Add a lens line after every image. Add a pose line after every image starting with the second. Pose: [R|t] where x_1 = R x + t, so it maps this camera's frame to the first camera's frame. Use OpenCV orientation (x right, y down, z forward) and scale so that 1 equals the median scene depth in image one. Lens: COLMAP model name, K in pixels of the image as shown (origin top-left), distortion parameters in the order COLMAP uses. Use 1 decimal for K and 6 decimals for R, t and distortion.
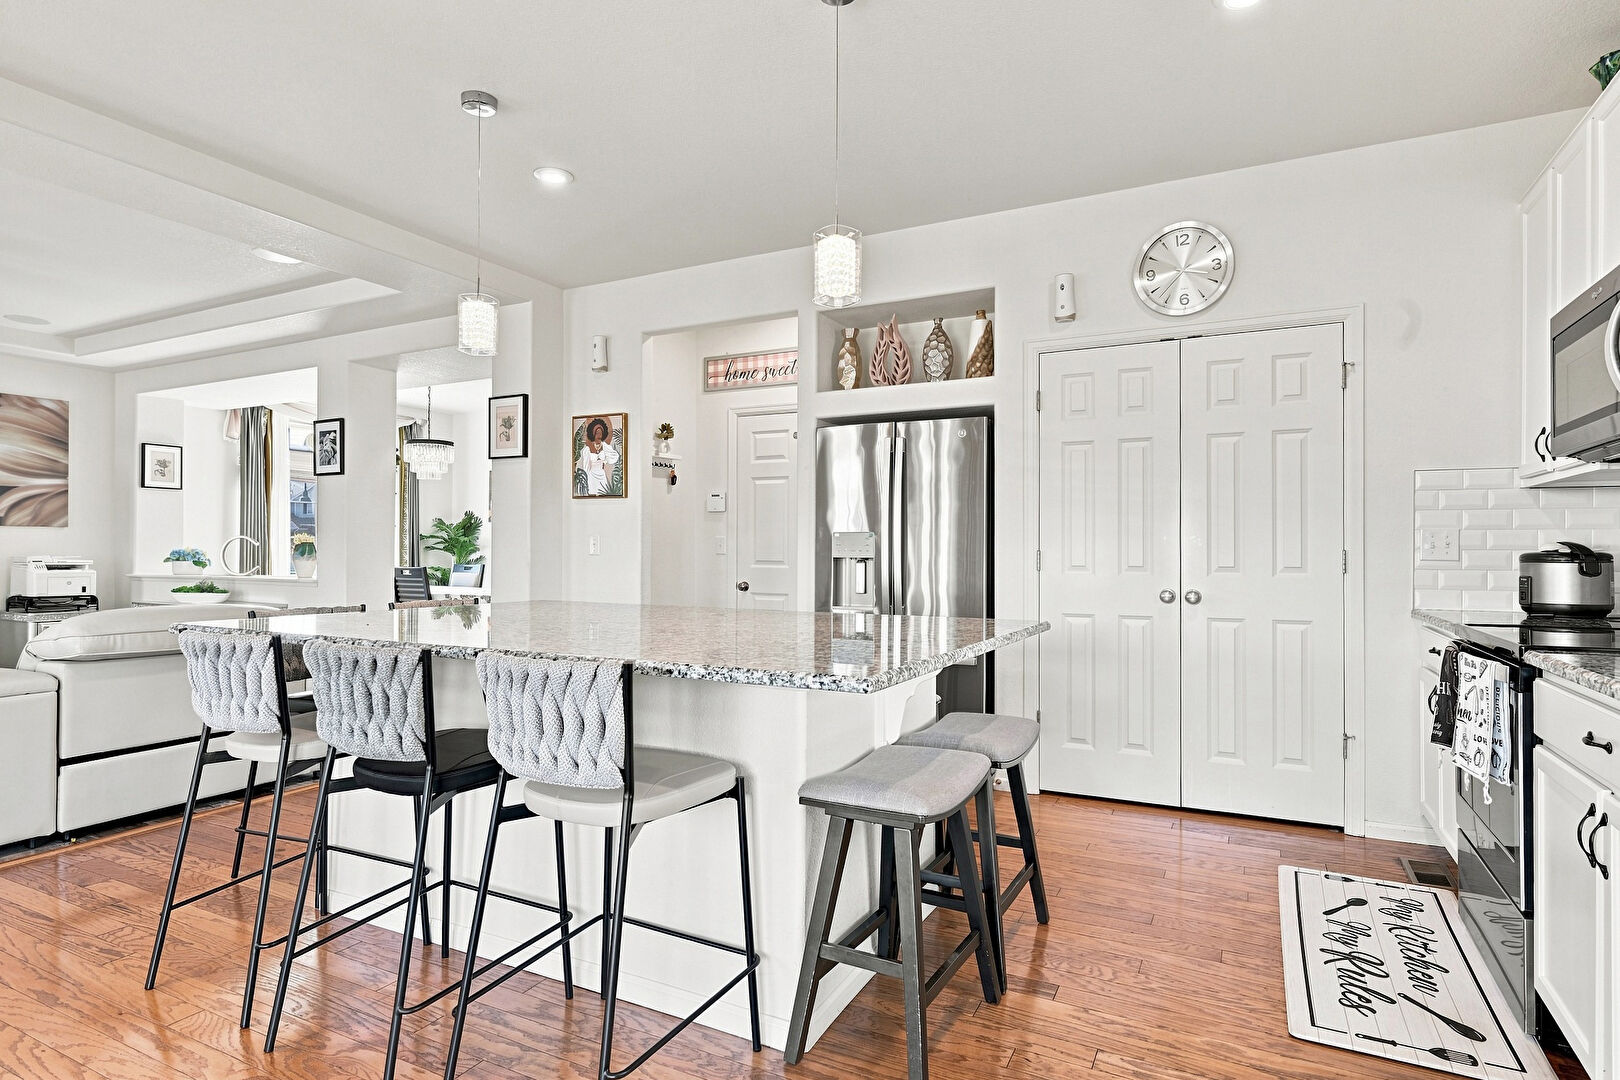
lens RADIAL K [[882.9, 0, 810.0], [0, 882.9, 540.0], [0, 0, 1]] dist [-0.003005, 0.000094]
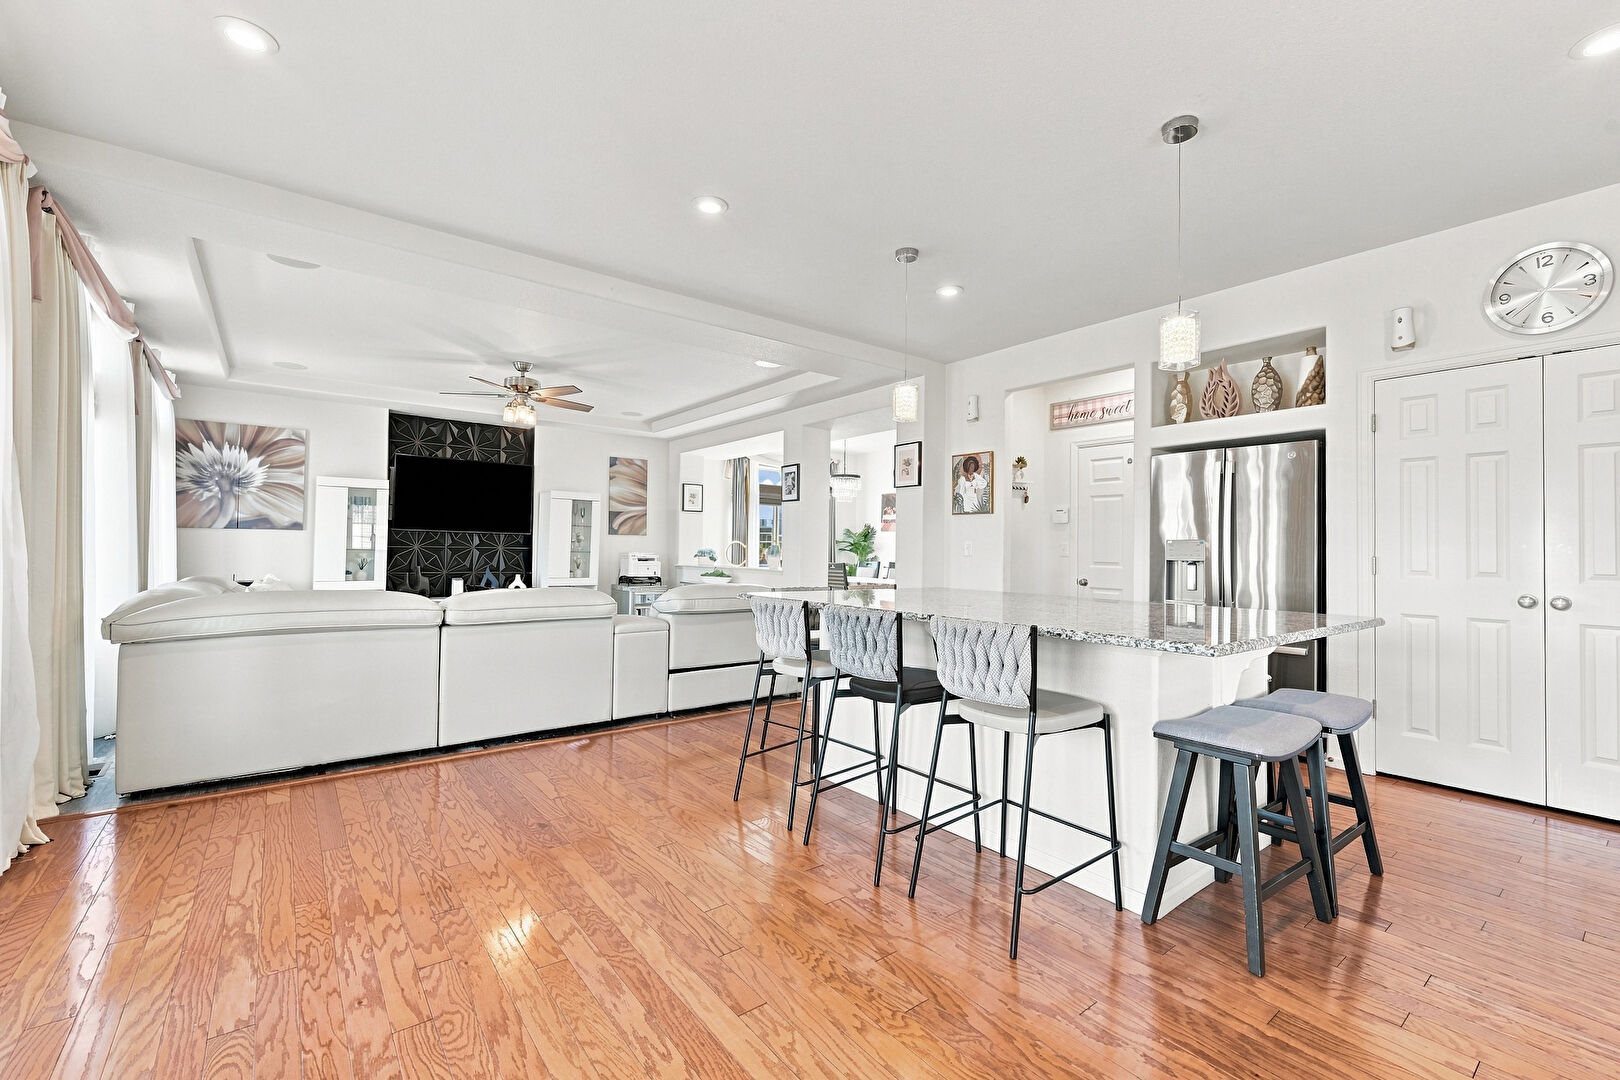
lens RADIAL K [[691.6, 0, 810.0], [0, 691.6, 540.0], [0, 0, 1]] dist [0.001145, -0.000418]
pose [[0.907121, 0.001754, -0.420866, -0.024958], [-0.004402, 0.999976, -0.005322, -0.001386], [0.420847, 0.006680, 0.907107, -0.119152]]
